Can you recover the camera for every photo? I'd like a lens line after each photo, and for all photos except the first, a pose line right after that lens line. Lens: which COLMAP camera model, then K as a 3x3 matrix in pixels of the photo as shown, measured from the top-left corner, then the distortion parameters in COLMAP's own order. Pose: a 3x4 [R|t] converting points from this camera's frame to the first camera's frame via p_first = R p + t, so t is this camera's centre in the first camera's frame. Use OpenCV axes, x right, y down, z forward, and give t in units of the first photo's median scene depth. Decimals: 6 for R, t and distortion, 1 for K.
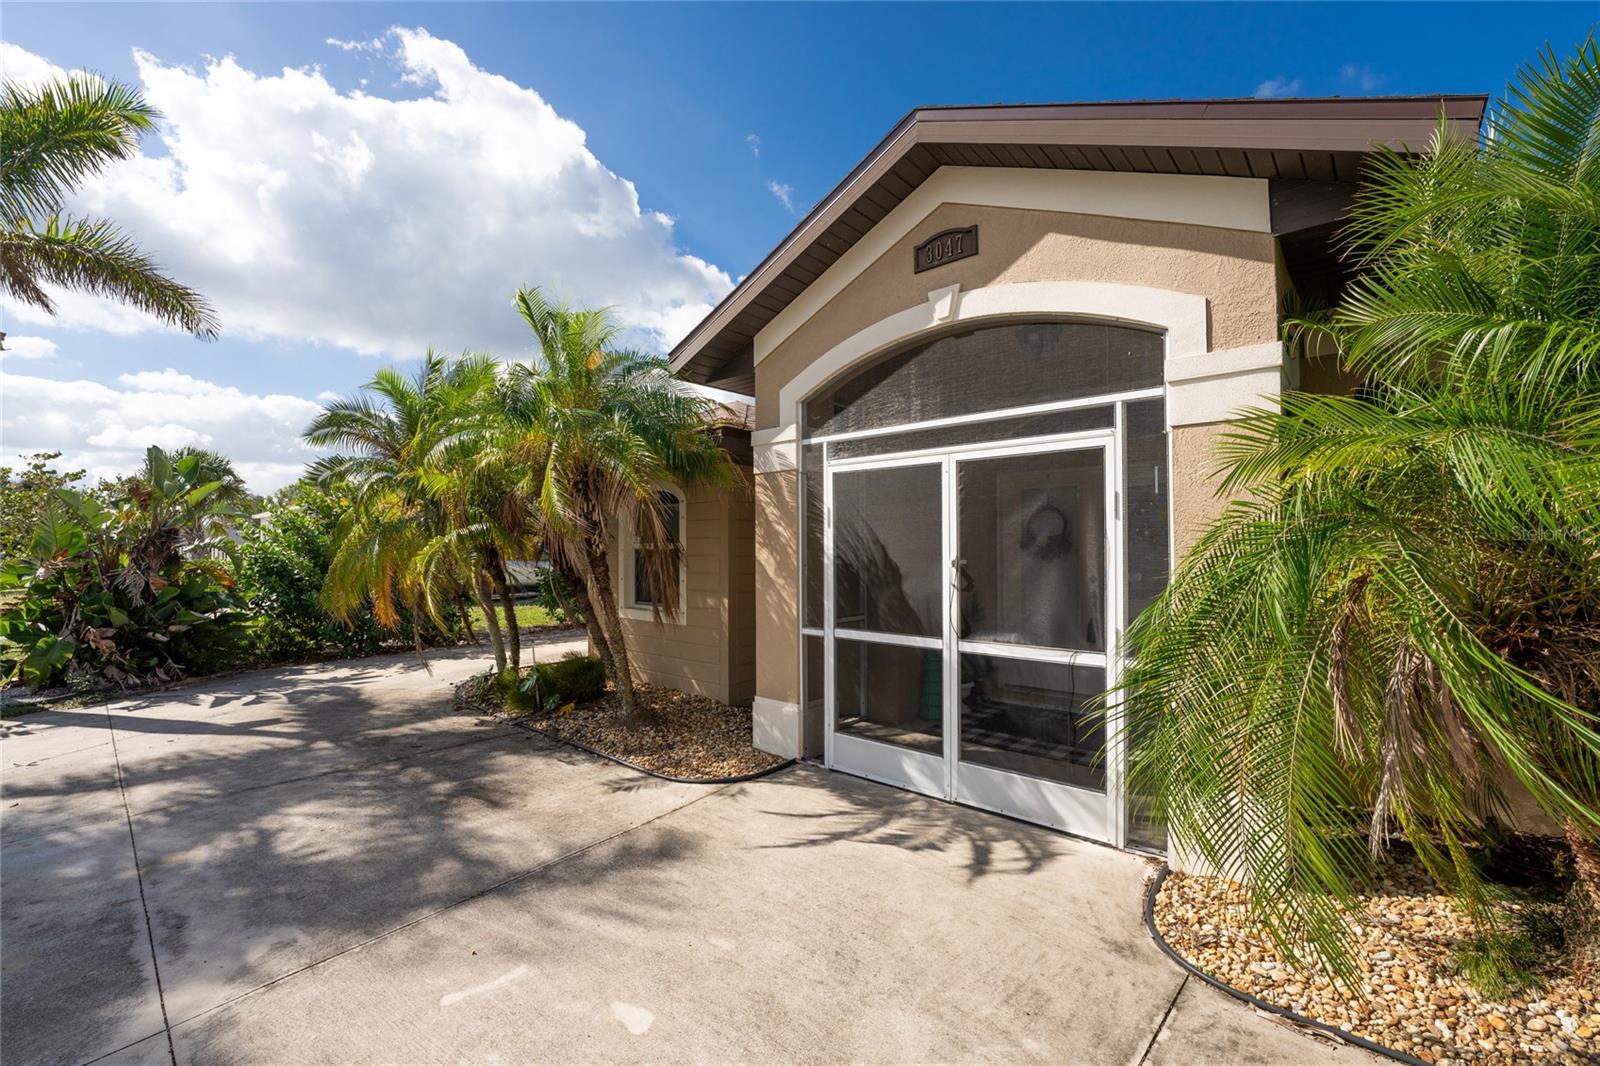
lens RADIAL K [[639.8, 0, 801.7], [0, 639.8, 539.0], [0, 0, 1]] dist [0.000964, -0.000101]
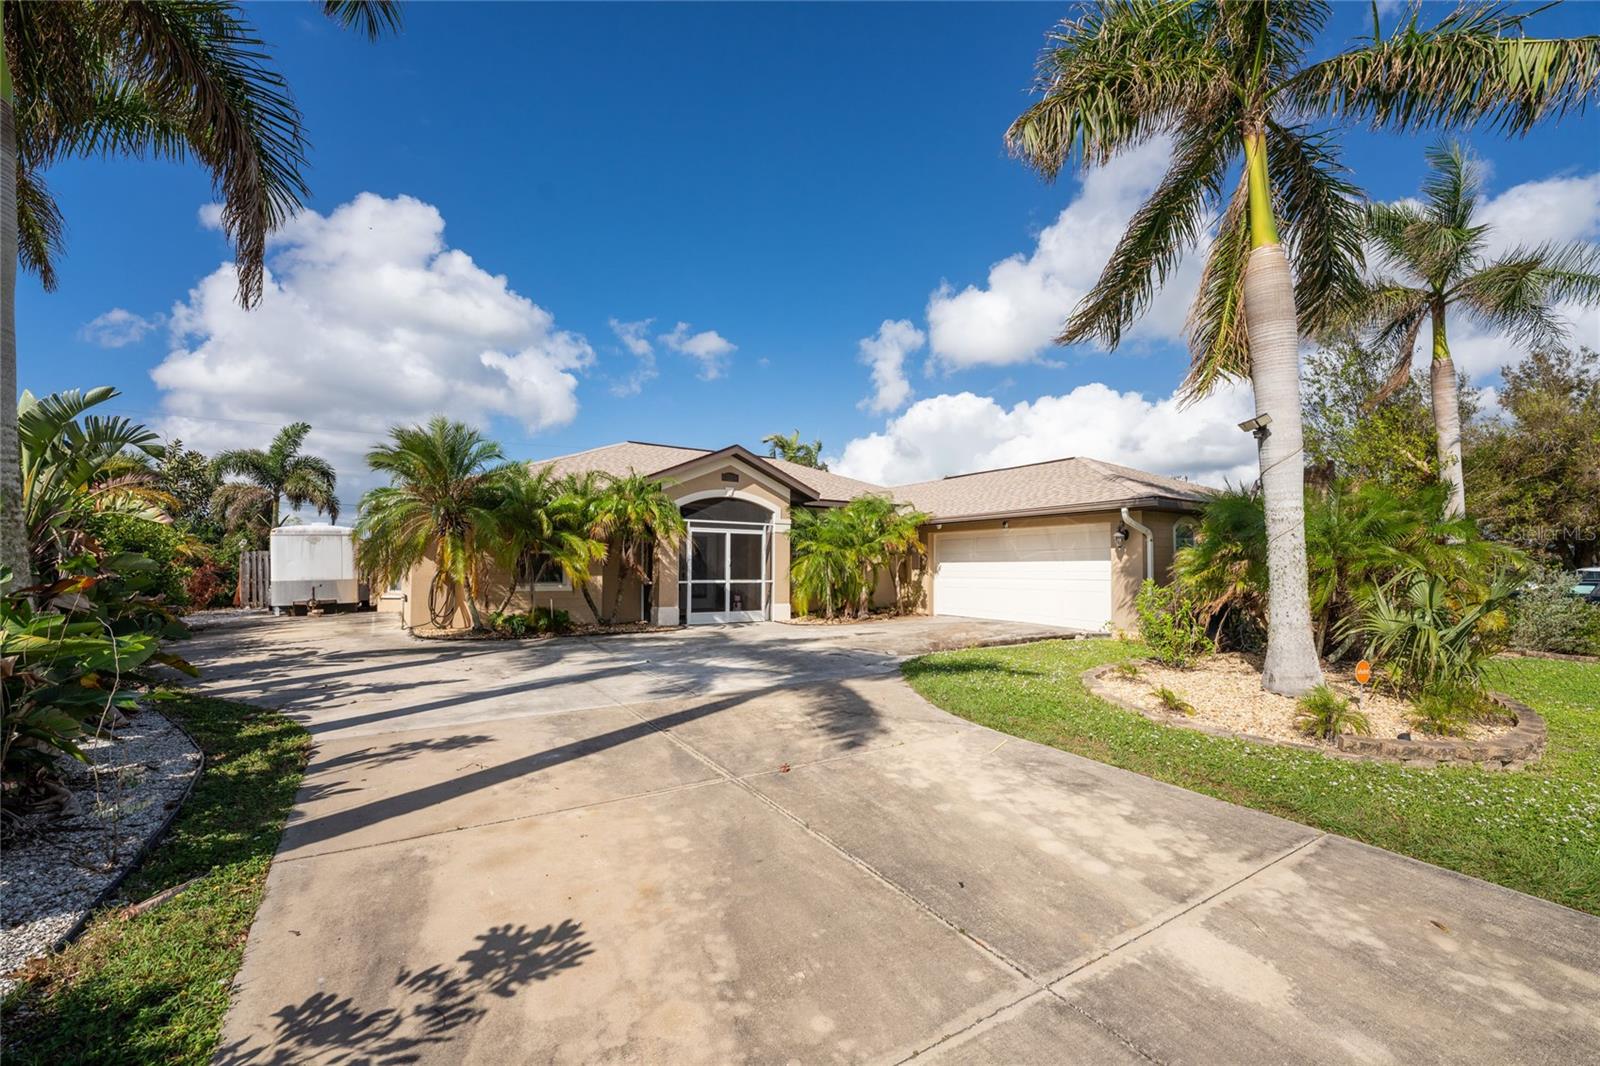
lens RADIAL K [[634.7, 0, 800.0], [0, 634.7, 533.0], [0, 0, 1]] dist [-0.032127, 0.005328]
pose [[0.307225, 0.049728, 0.950337, -3.191017], [-0.025674, 0.998703, -0.043959, 0.032744], [-0.951291, -0.010893, 0.308103, -0.554786]]
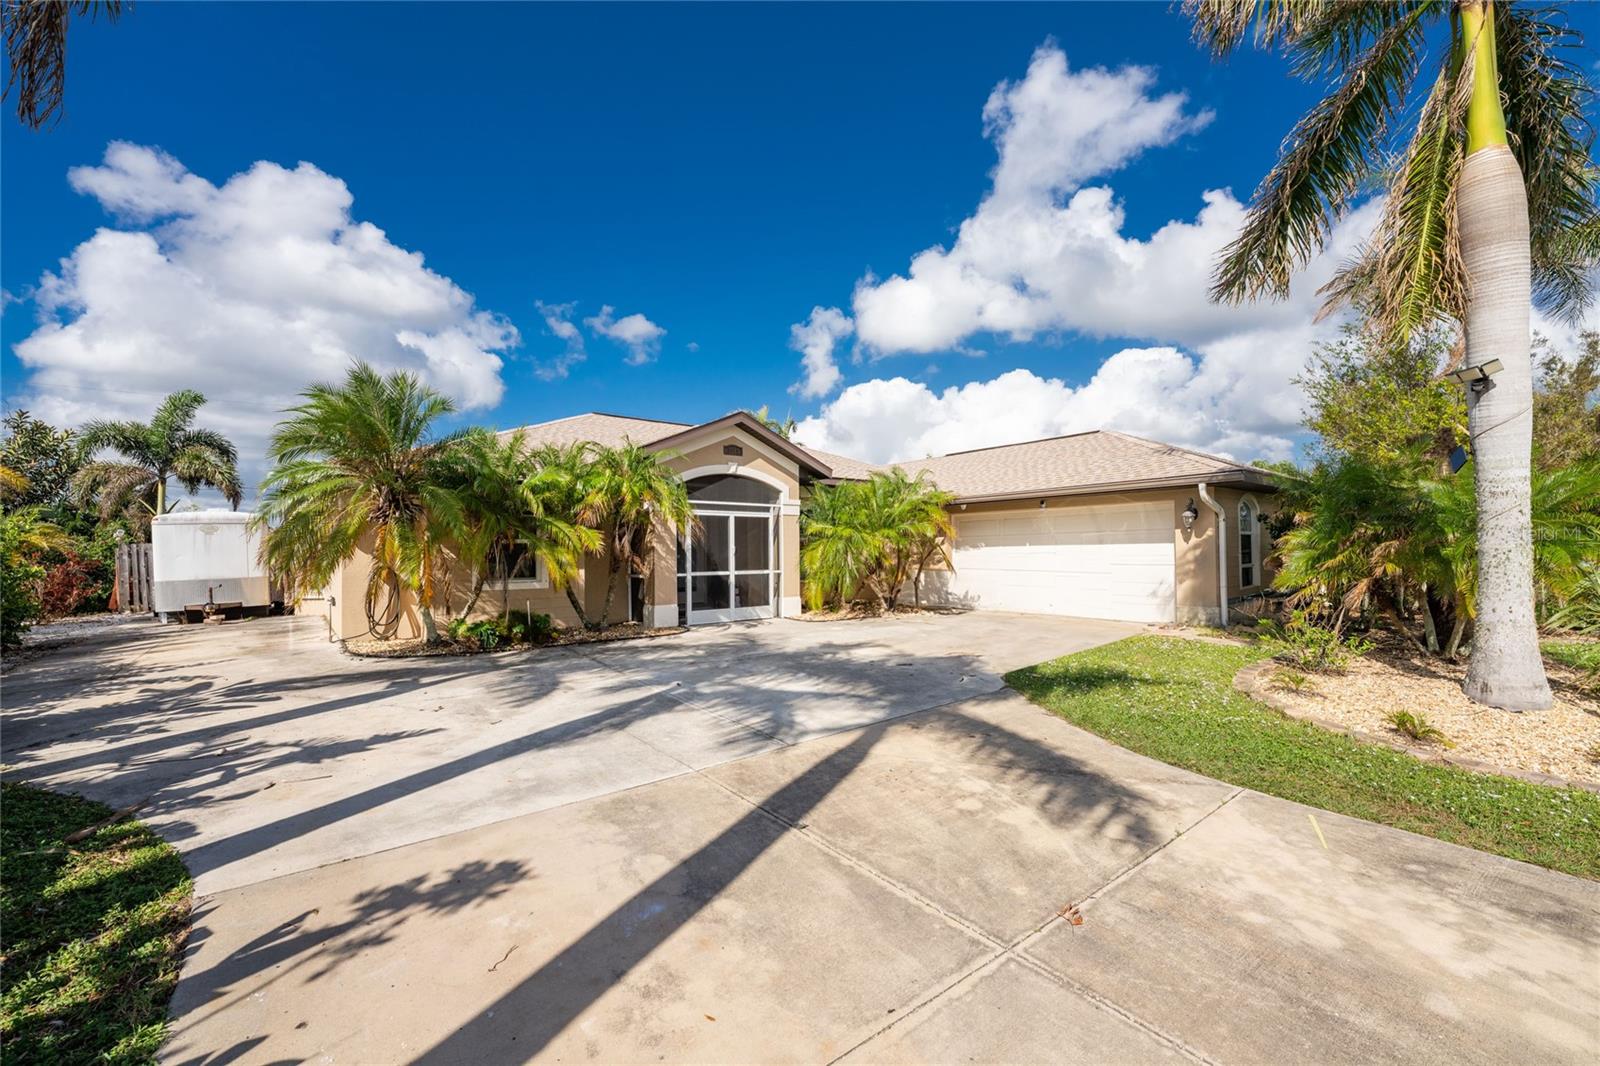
lens RADIAL K [[634.7, 0, 800.0], [0, 634.7, 533.0], [0, 0, 1]] dist [-0.032127, 0.005328]
pose [[0.217418, 0.021199, 0.975848, -2.799827], [-0.012671, 0.999741, -0.018895, 0.020321], [-0.975996, -0.008257, 0.217630, -0.029493]]
